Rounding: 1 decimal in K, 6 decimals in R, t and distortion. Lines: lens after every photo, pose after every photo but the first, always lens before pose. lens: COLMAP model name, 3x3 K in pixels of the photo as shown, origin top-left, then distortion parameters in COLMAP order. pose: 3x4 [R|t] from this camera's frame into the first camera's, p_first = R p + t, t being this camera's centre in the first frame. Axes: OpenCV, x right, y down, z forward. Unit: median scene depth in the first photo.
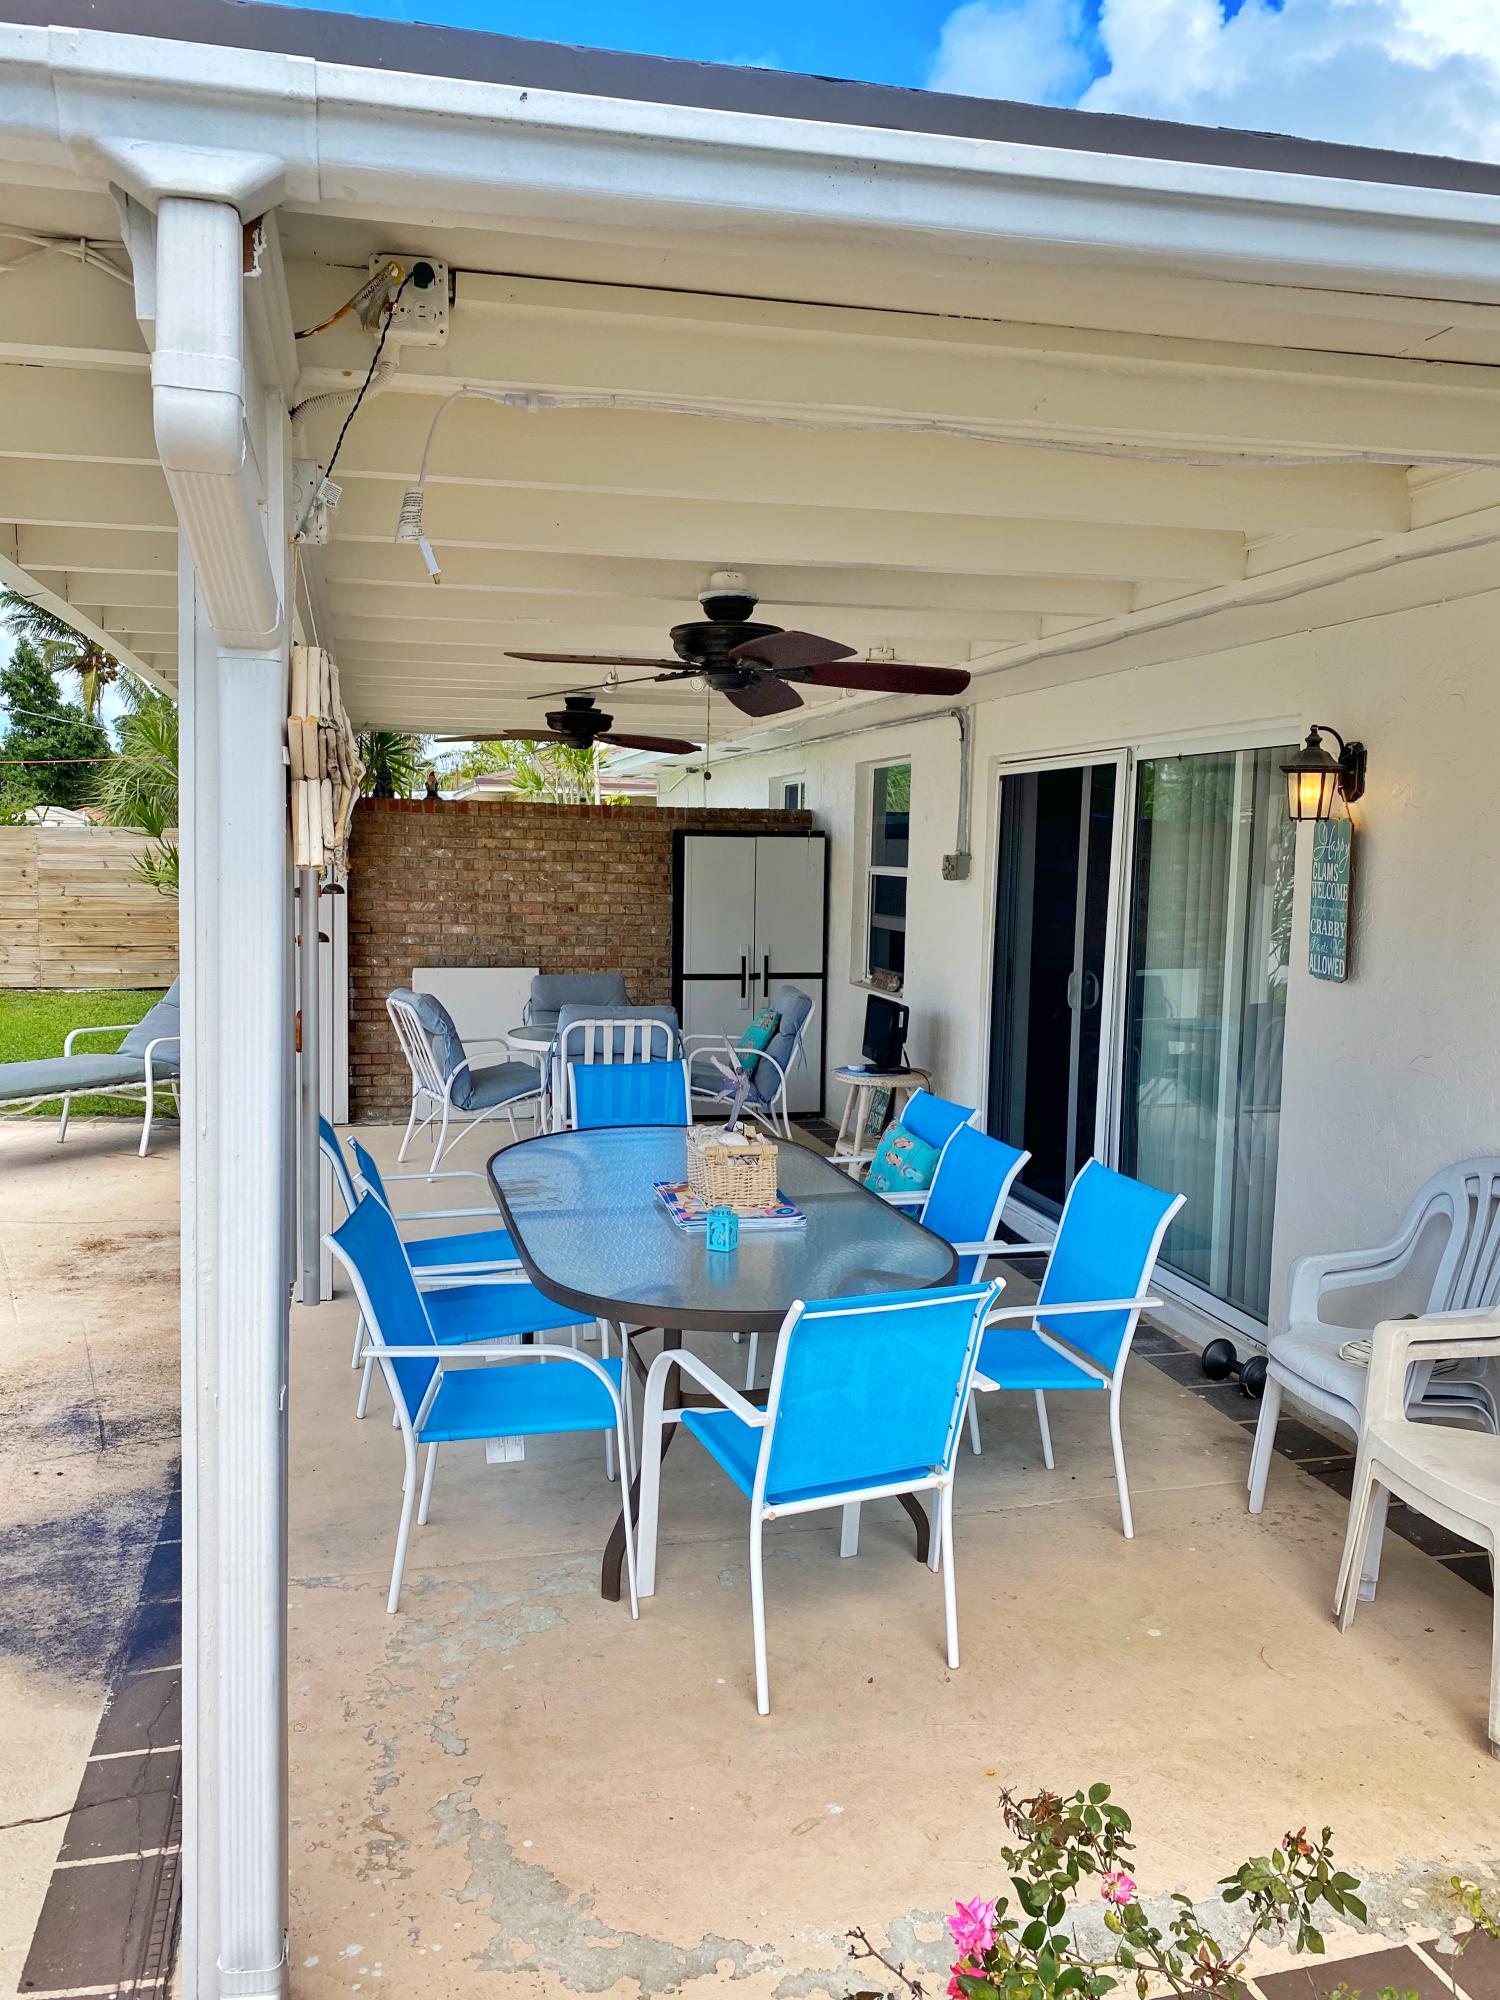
lens RADIAL K [[1558.8, 0, 751.7], [0, 1558.8, 996.3], [0, 0, 1]] dist [0.066324, -0.007371]
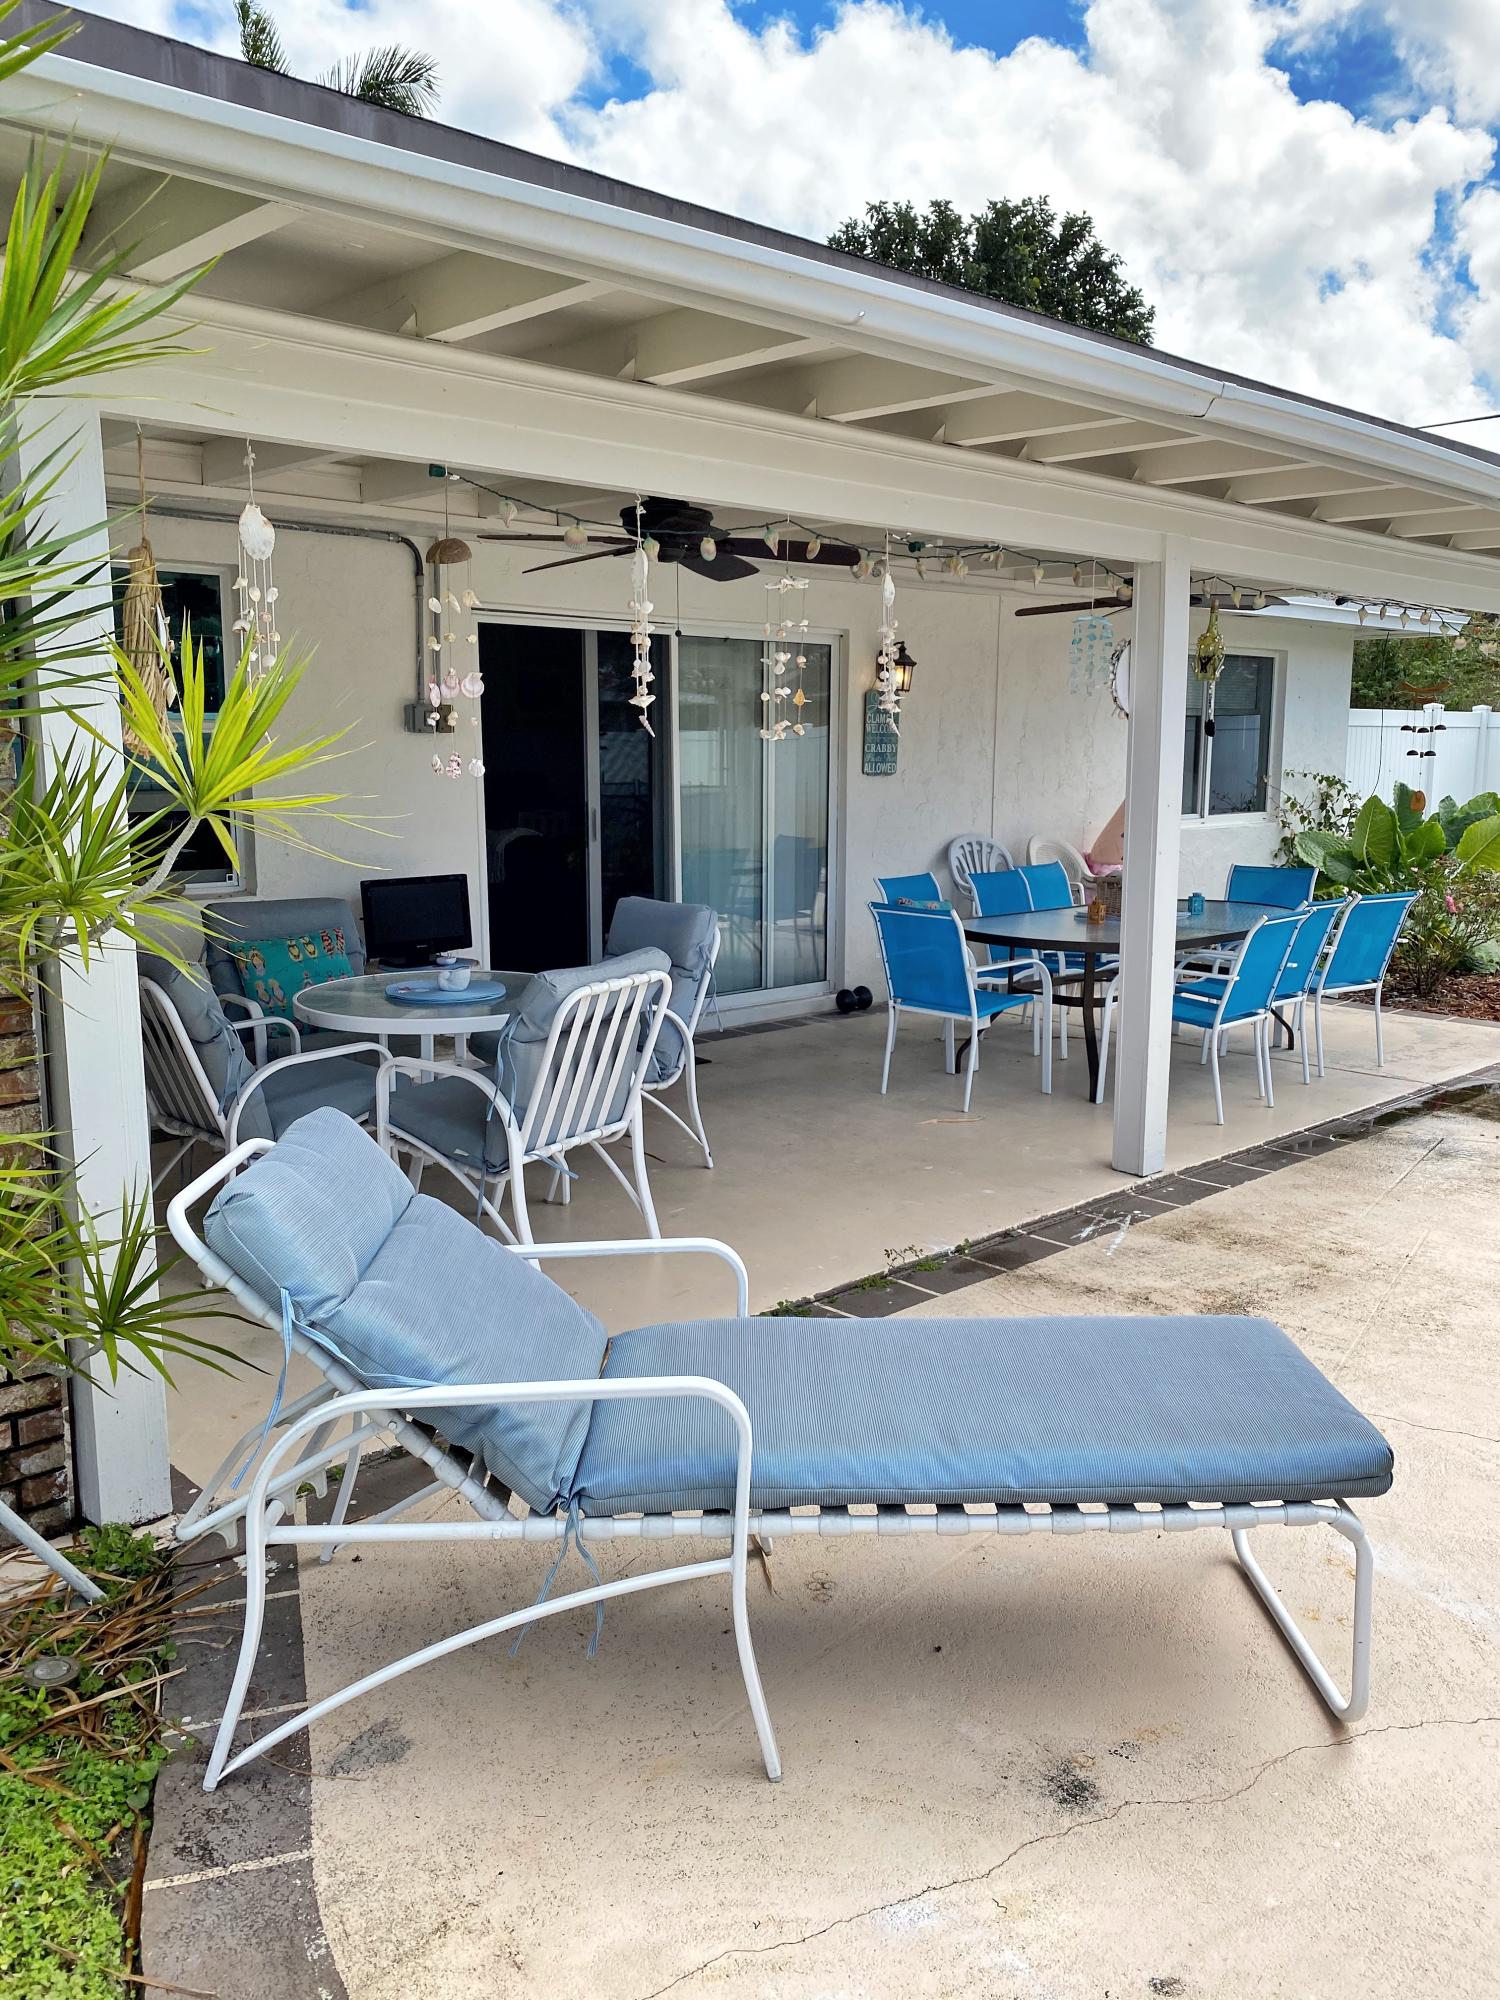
lens RADIAL K [[1558.8, 0, 752.4], [0, 1558.8, 1001.3], [0, 0, 1]] dist [0.066324, -0.007371]
pose [[-0.503570, -0.160347, 0.848944, -0.977371], [0.075737, 0.970650, 0.228260, -0.151686], [-0.860628, 0.179241, -0.476646, 1.676282]]
